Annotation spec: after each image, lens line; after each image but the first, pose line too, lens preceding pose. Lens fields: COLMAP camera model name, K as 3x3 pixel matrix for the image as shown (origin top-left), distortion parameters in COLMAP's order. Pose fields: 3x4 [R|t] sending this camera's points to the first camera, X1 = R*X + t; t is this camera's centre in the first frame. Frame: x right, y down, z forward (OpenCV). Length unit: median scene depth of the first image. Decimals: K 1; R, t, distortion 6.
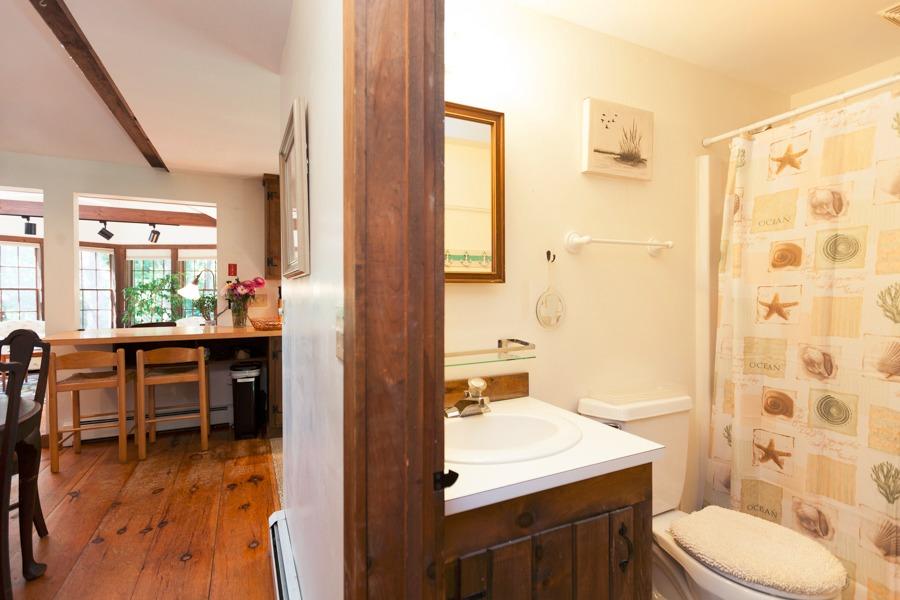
lens RADIAL K [[420.6, 0, 450.0], [0, 420.6, 300.0], [0, 0, 1]] dist [-0.001302, -0.001529]
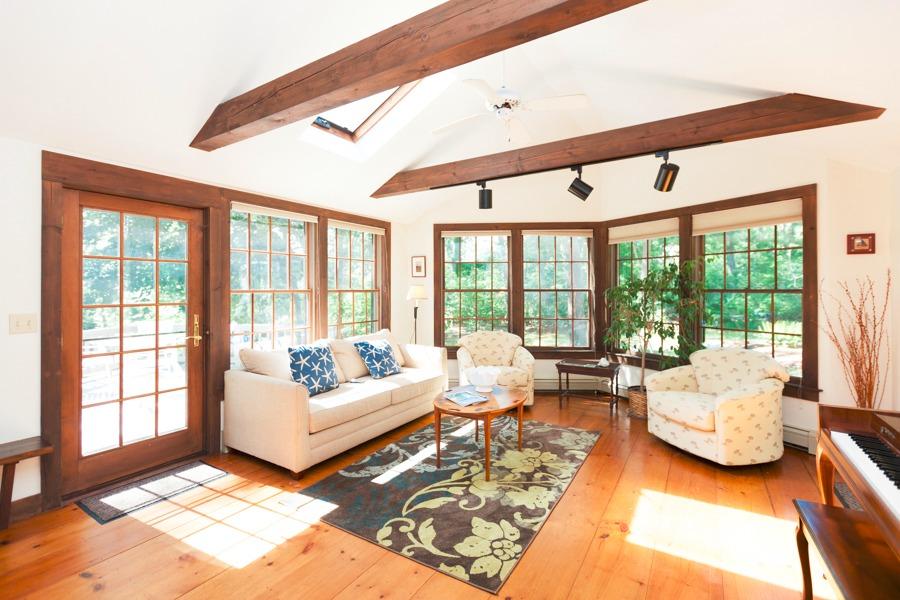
lens RADIAL K [[403.0, 0, 456.4], [0, 403.0, 287.2], [0, 0, 1]] dist [0.008561, 0.000067]
pose [[0.537508, -0.005856, -0.843238, -0.465317], [-0.006916, 0.999912, -0.011352, -0.024784], [0.843230, 0.011934, 0.537420, 0.585755]]
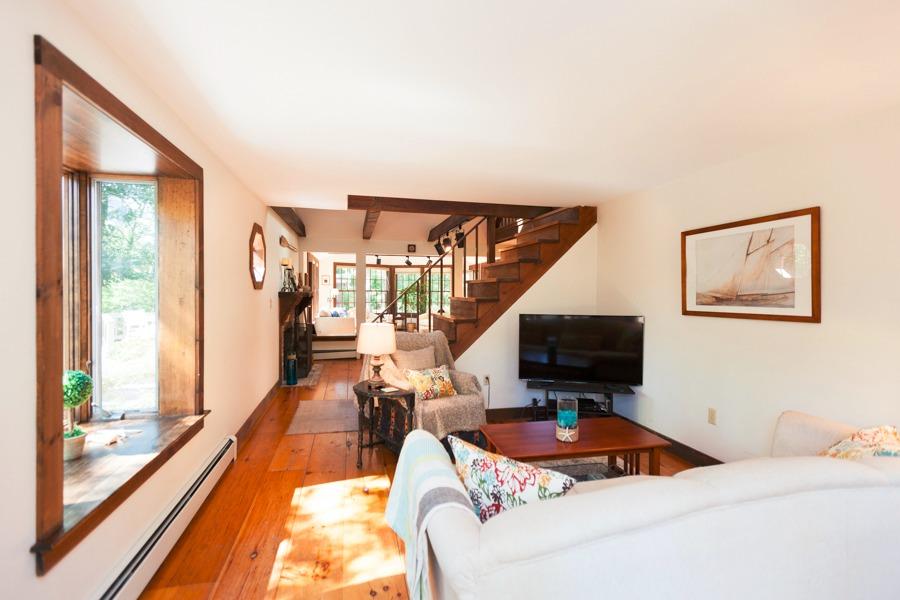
lens RADIAL K [[407.7, 0, 447.9], [0, 407.7, 296.1], [0, 0, 1]] dist [-0.001173, -0.000059]
pose [[0.976942, 0.006007, -0.213420, -0.238491], [-0.005949, 0.999982, 0.000914, -0.007027], [0.213421, 0.000376, 0.976960, -0.785955]]
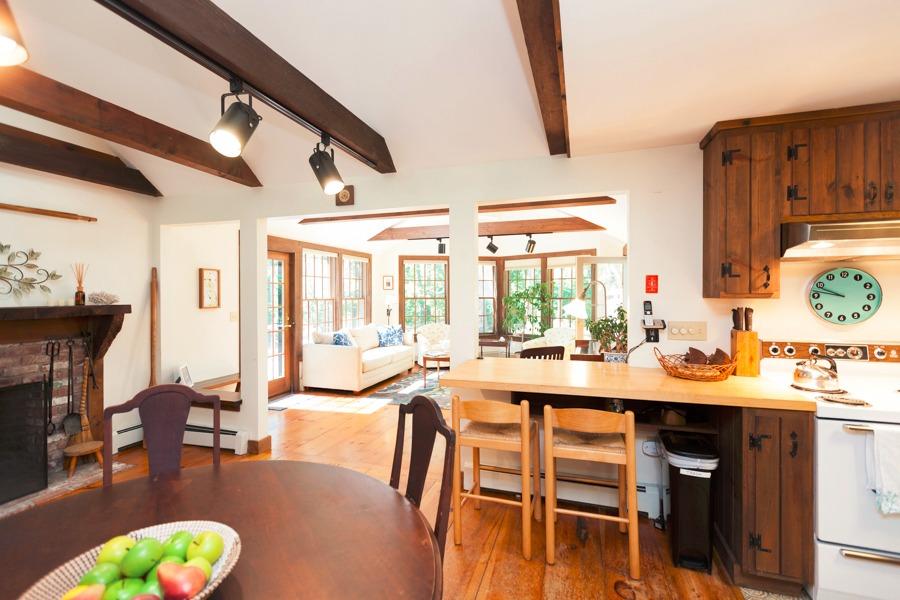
lens RADIAL K [[400.3, 0, 446.7], [0, 400.3, 296.5], [0, 0, 1]] dist [0.001161, -0.000002]
pose [[0.712788, 0.001536, -0.701378, -0.186753], [-0.005710, 0.999977, -0.003612, -0.029304], [0.701357, 0.006580, 0.712780, 0.193329]]
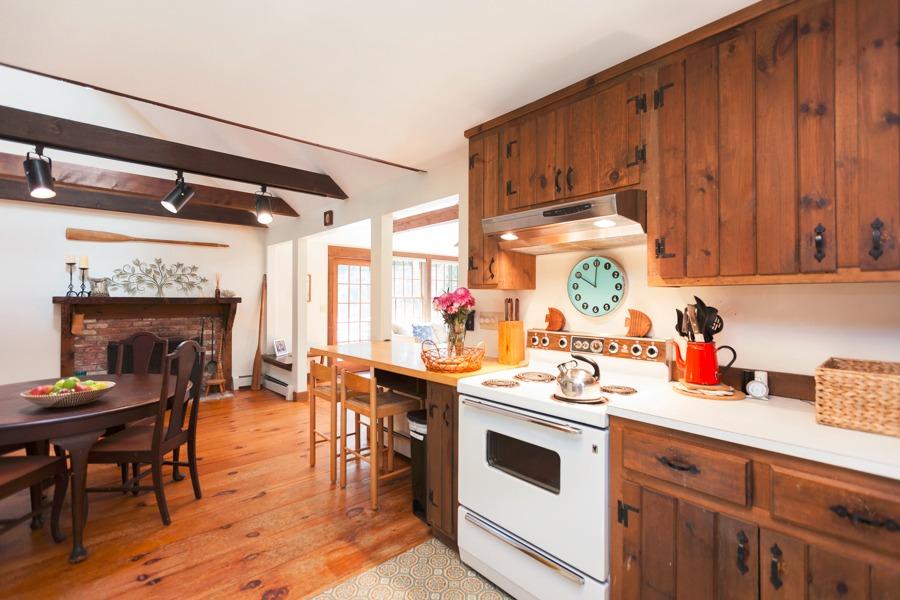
lens RADIAL K [[407.7, 0, 447.9], [0, 407.7, 296.1], [0, 0, 1]] dist [-0.001173, -0.000059]
pose [[0.267893, -0.004038, -0.963440, 0.101885], [-0.015190, 0.999849, -0.008414, -0.020236], [0.963329, 0.016889, 0.267791, 0.474586]]
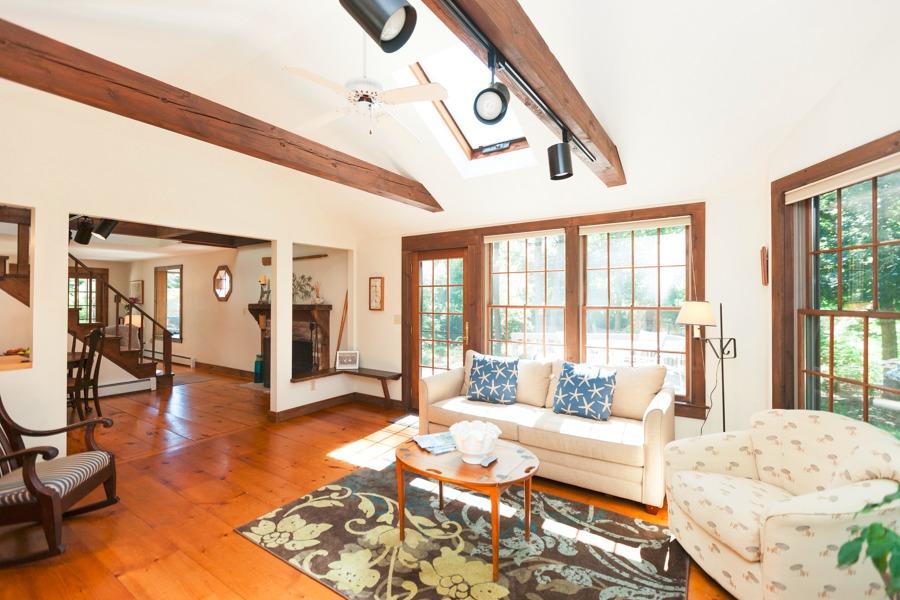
lens RADIAL K [[404.0, 0, 437.3], [0, 404.0, 298.4], [0, 0, 1]] dist [0.002462, 0.000325]
pose [[-0.872834, -0.004488, -0.487997, -0.667344], [-0.008708, 0.999942, 0.006380, -0.040310], [0.487940, 0.009818, -0.872822, 1.187764]]
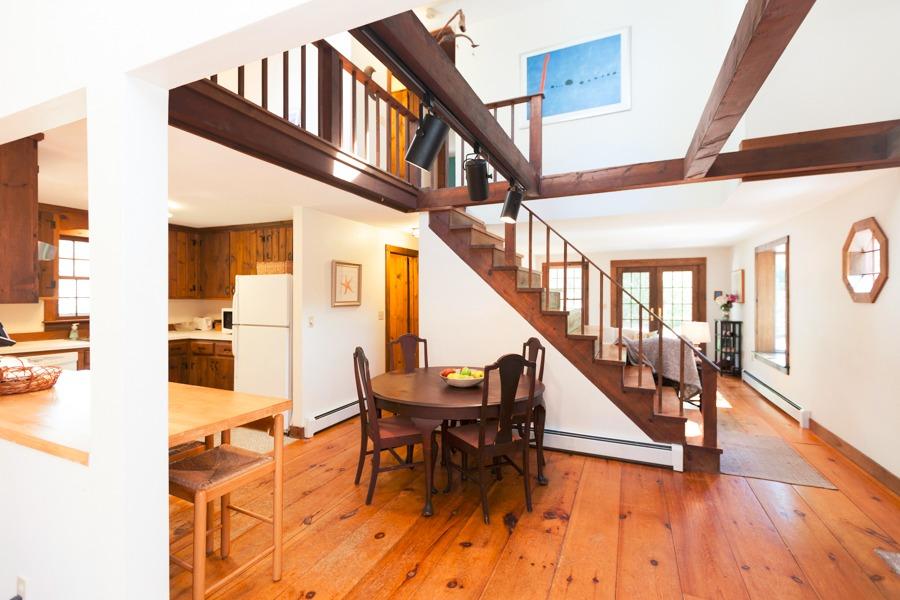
lens RADIAL K [[400.3, 0, 446.7], [0, 400.3, 296.5], [0, 0, 1]] dist [0.001161, -0.000002]
pose [[-0.641253, -0.002112, 0.767326, -0.750054], [0.009620, 0.999895, 0.010791, -0.036467], [-0.767269, 0.014301, -0.641166, 0.548563]]
